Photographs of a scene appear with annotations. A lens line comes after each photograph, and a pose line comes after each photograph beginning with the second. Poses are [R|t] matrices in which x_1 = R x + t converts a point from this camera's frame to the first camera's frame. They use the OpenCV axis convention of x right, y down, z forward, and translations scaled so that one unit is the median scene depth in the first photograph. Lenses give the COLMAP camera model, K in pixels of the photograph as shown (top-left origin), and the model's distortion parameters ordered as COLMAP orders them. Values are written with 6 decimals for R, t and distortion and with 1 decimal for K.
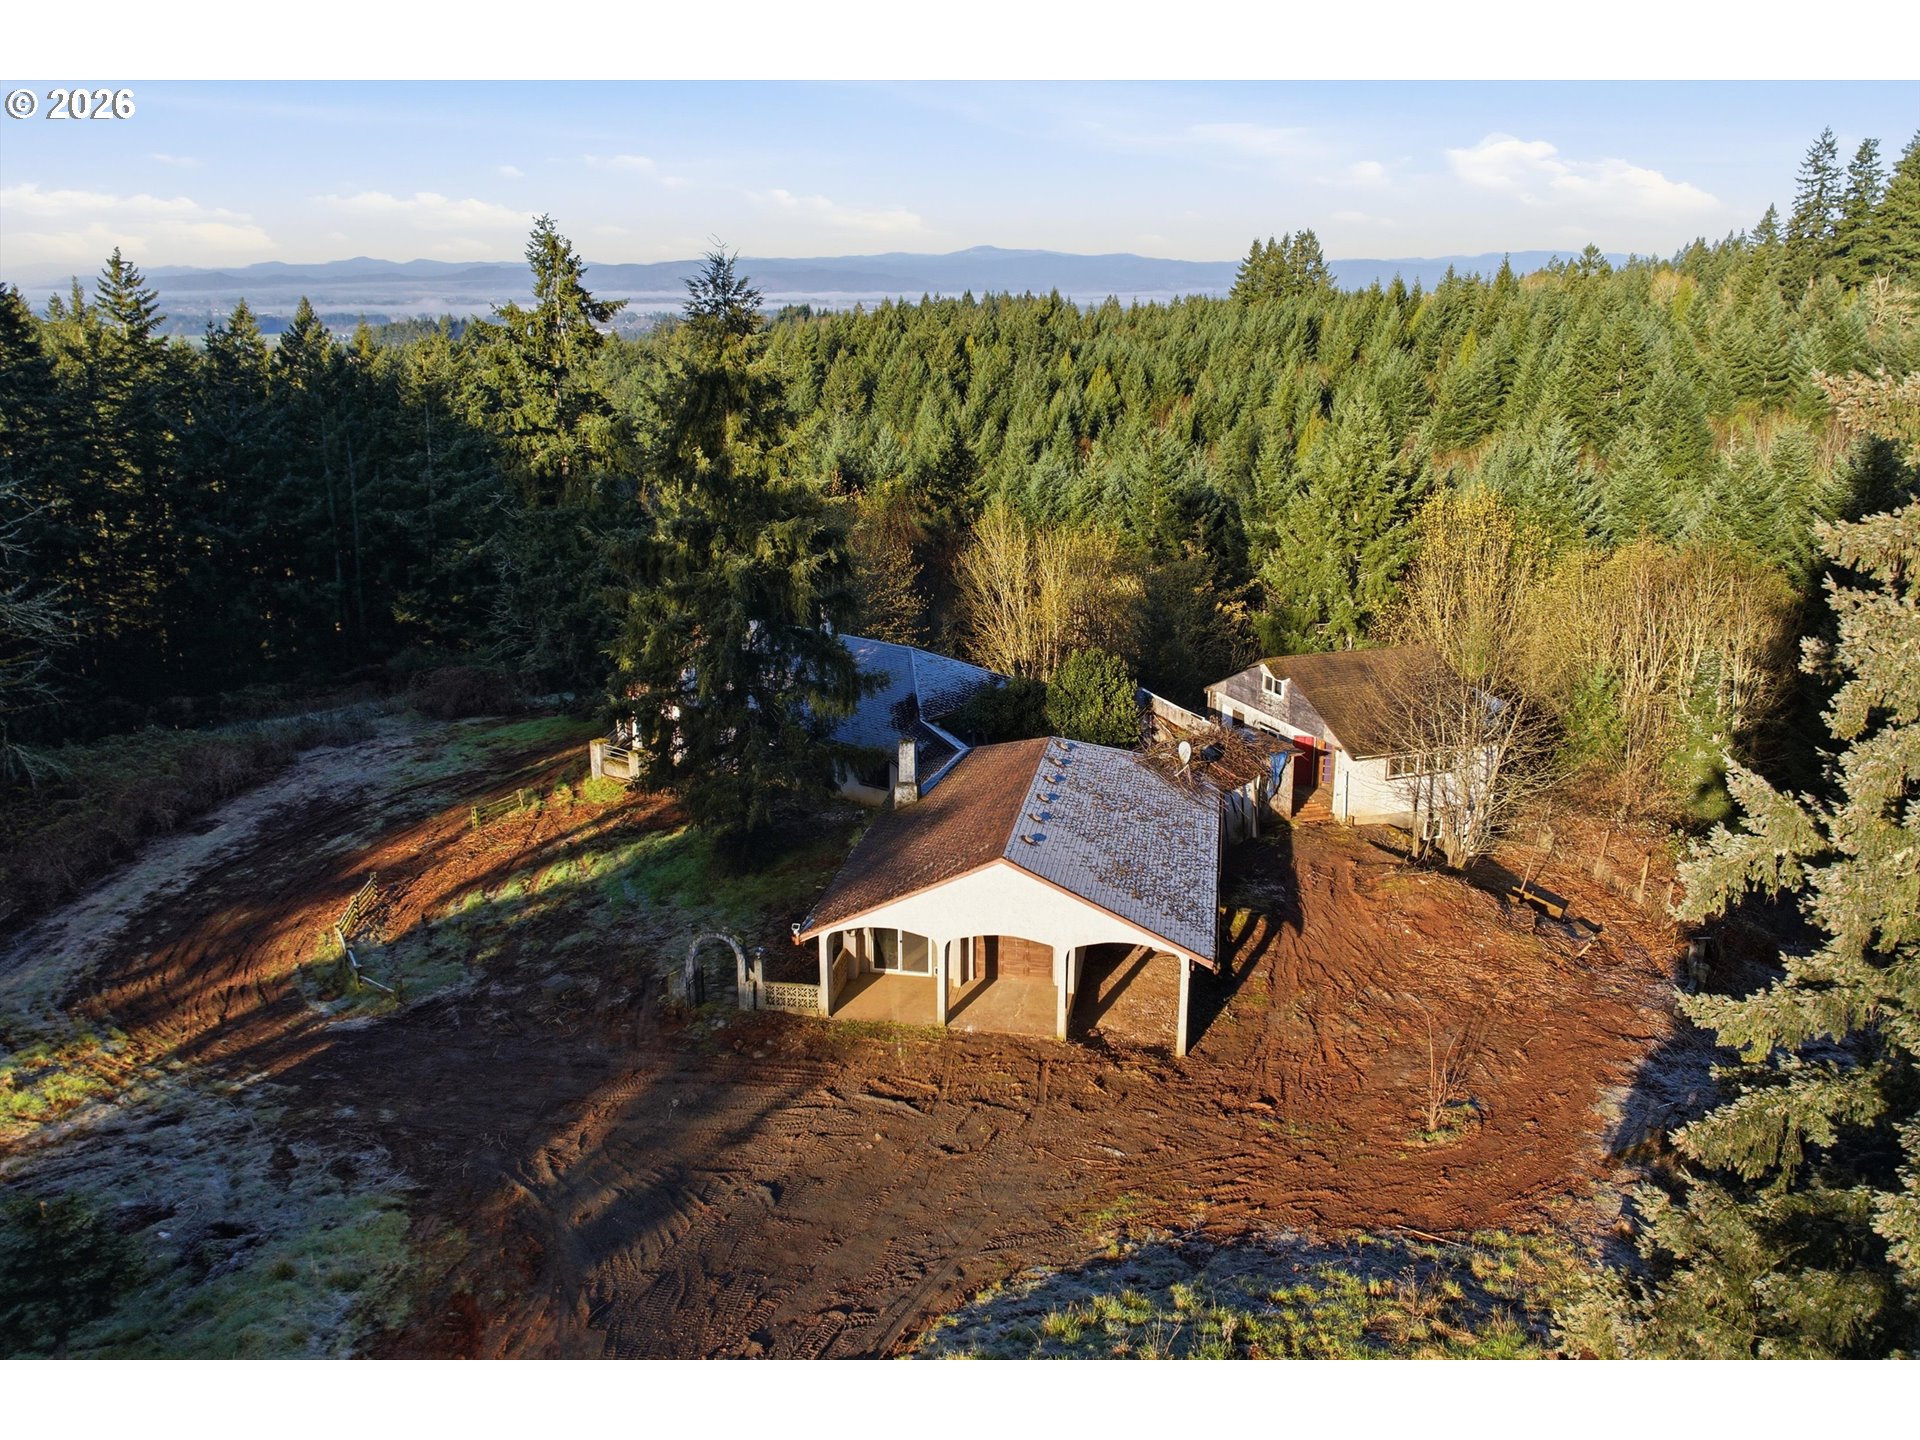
lens RADIAL K [[1439.7, 0, 958.7], [0, 1439.7, 708.8], [0, 0, 1]] dist [-0.018180, -0.007375]
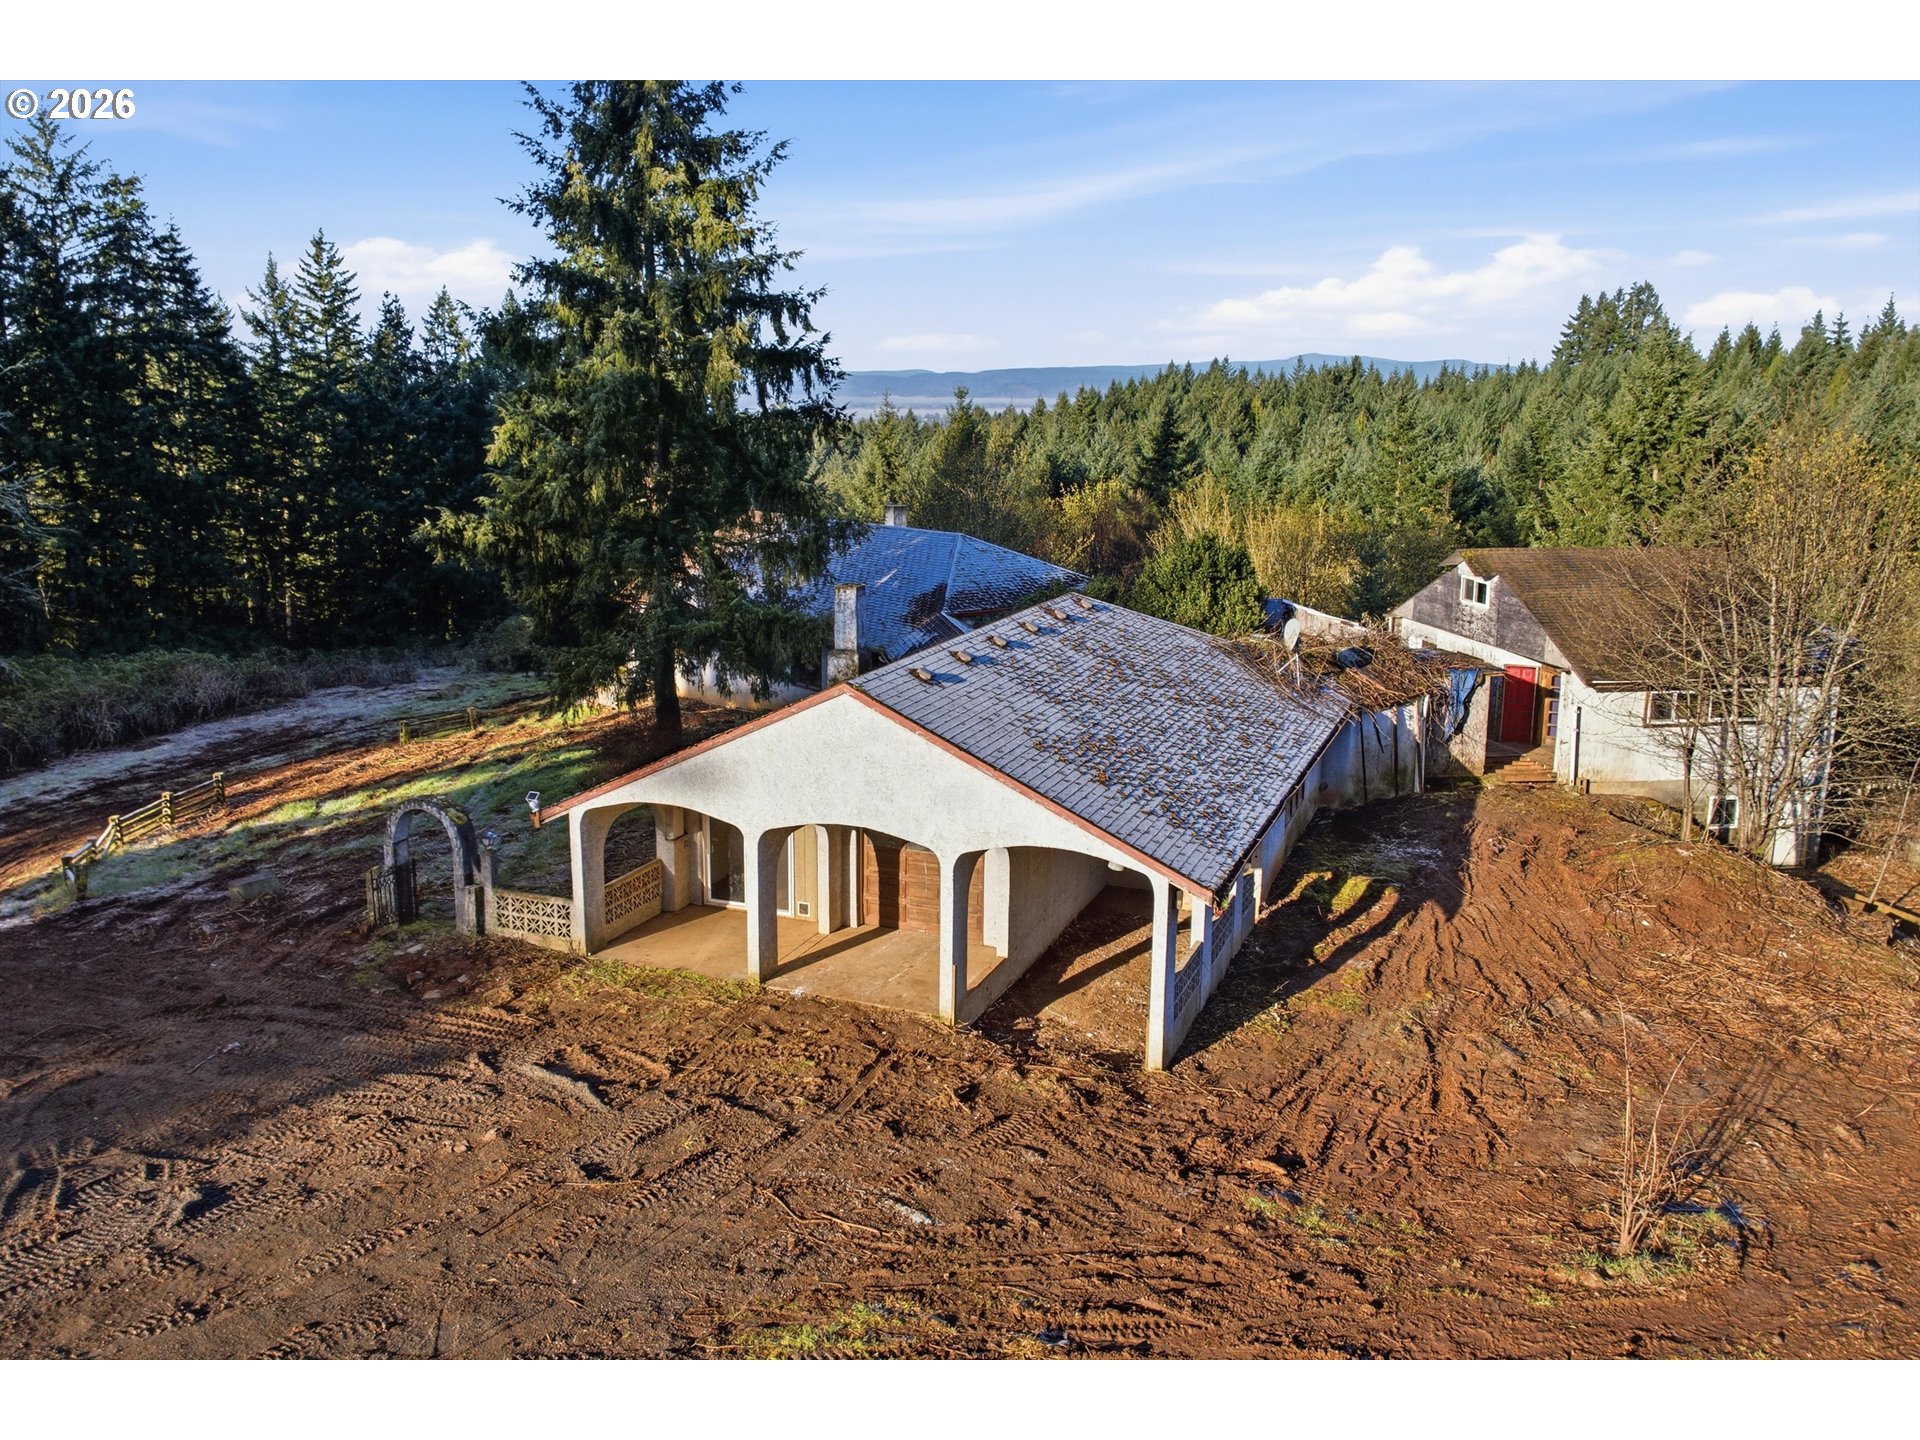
lens RADIAL K [[1439.7, 0, 956.8], [0, 1439.7, 733.5], [0, 0, 1]] dist [-0.018180, -0.007375]
pose [[0.976633, 0.046264, -0.209873, 0.157707], [-0.057896, 0.997089, -0.049618, 0.121901], [0.206967, 0.060610, 0.976469, 0.373469]]
